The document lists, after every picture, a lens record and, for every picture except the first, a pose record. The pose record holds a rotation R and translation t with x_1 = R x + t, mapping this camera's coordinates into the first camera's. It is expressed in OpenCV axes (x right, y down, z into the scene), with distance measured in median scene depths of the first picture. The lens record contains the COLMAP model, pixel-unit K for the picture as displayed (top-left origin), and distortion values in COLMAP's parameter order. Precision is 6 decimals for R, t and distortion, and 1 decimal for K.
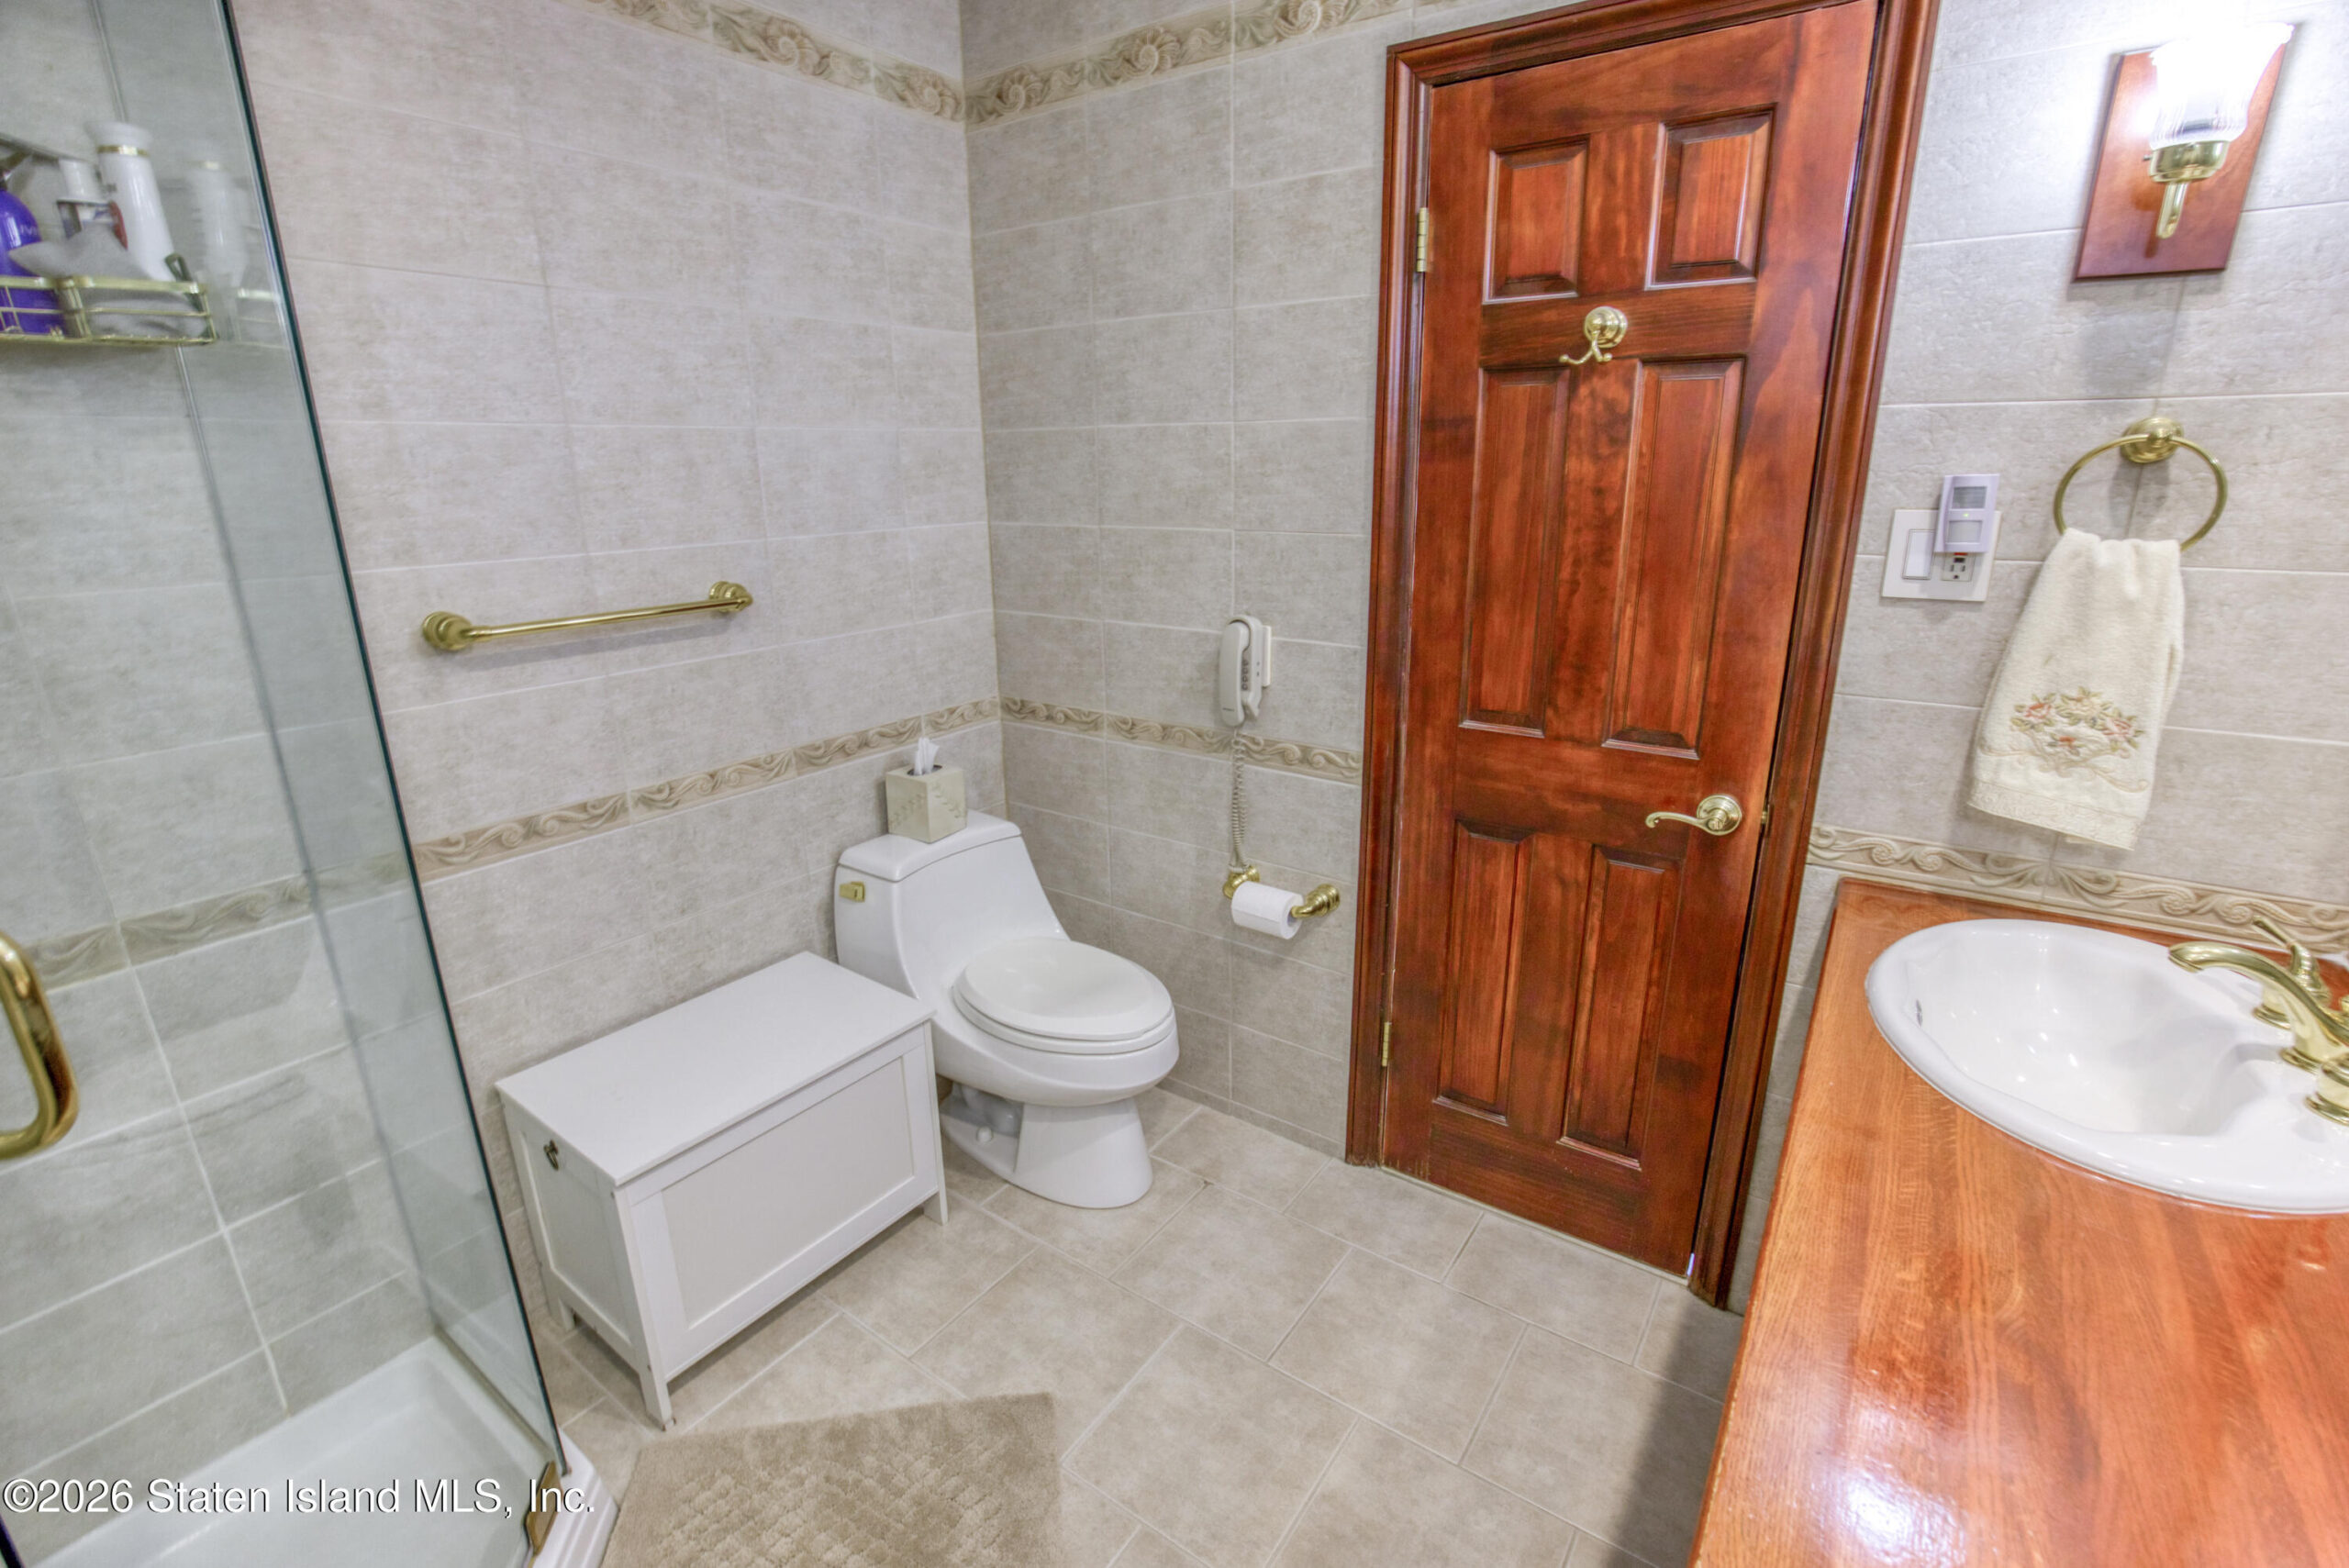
lens RADIAL K [[1037.3, 0, 1189.4], [0, 1037.3, 778.2], [0, 0, 1]] dist [-0.053494, 0.016124]
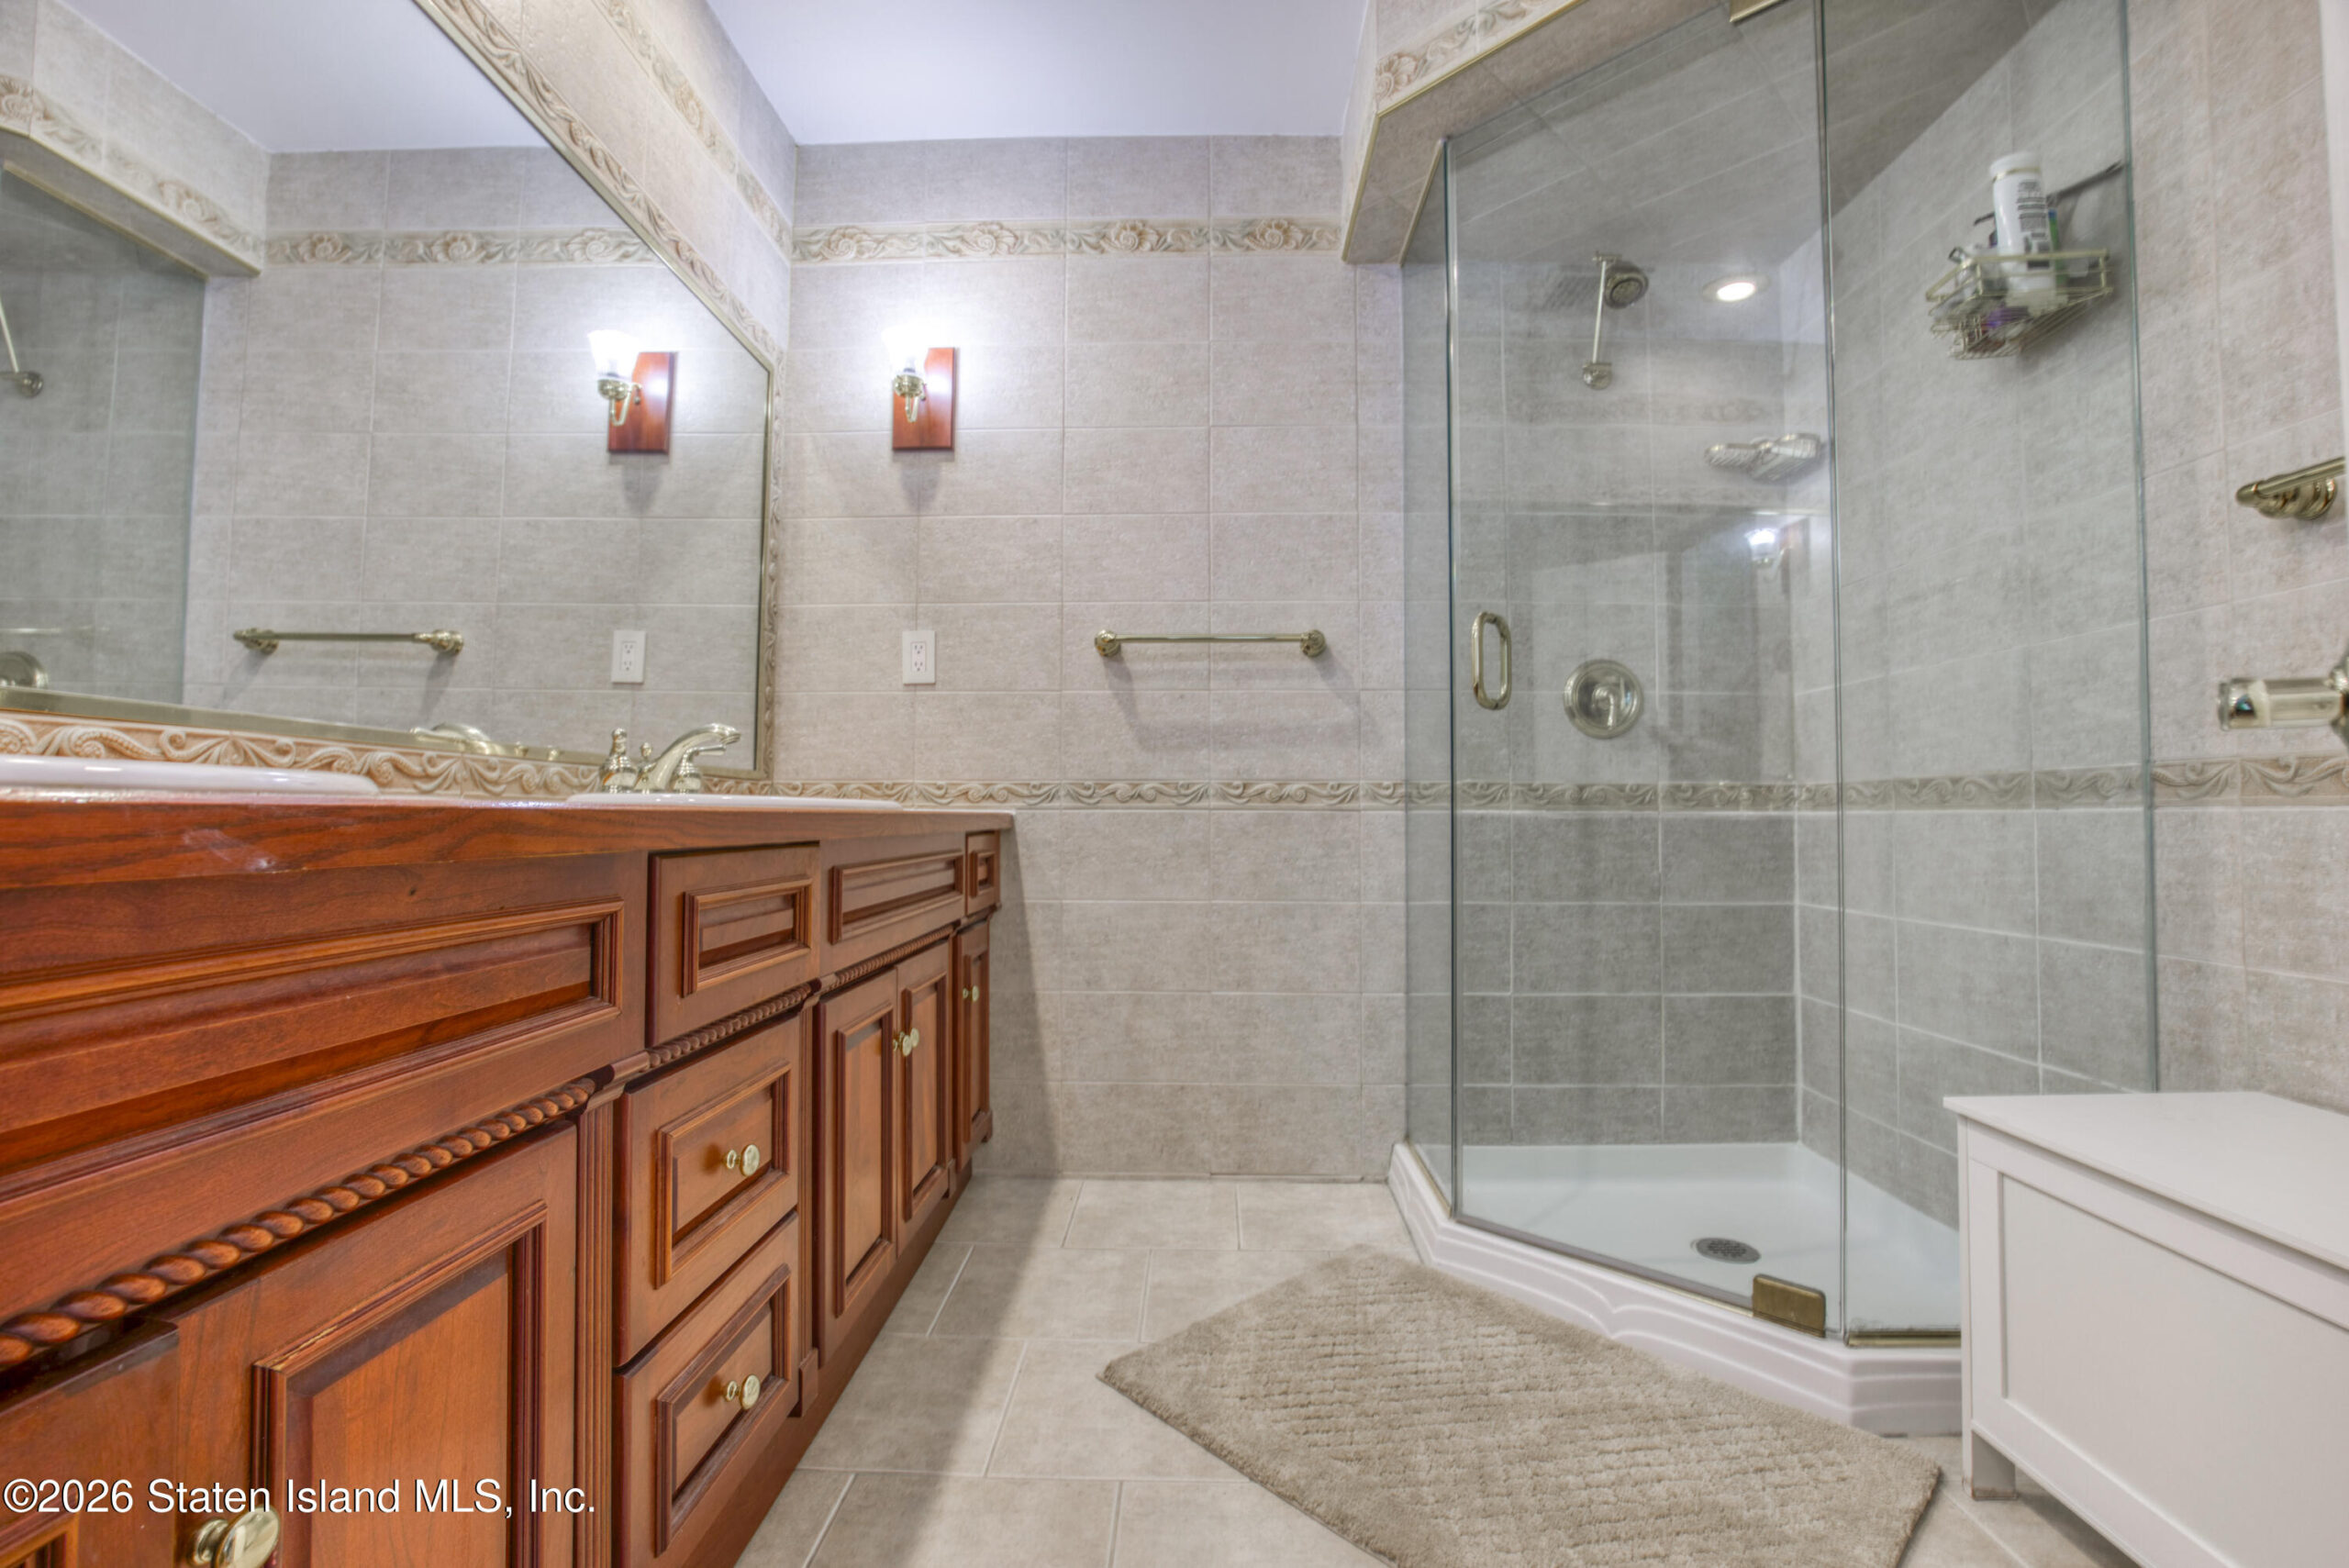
lens RADIAL K [[1037.3, 0, 1189.4], [0, 1037.3, 778.2], [0, 0, 1]] dist [-0.053494, 0.016124]
pose [[-0.833161, -0.010101, -0.552939, 0.486433], [-0.148476, 0.967211, 0.206054, 0.045046], [0.532727, 0.253774, -0.807342, 1.338074]]
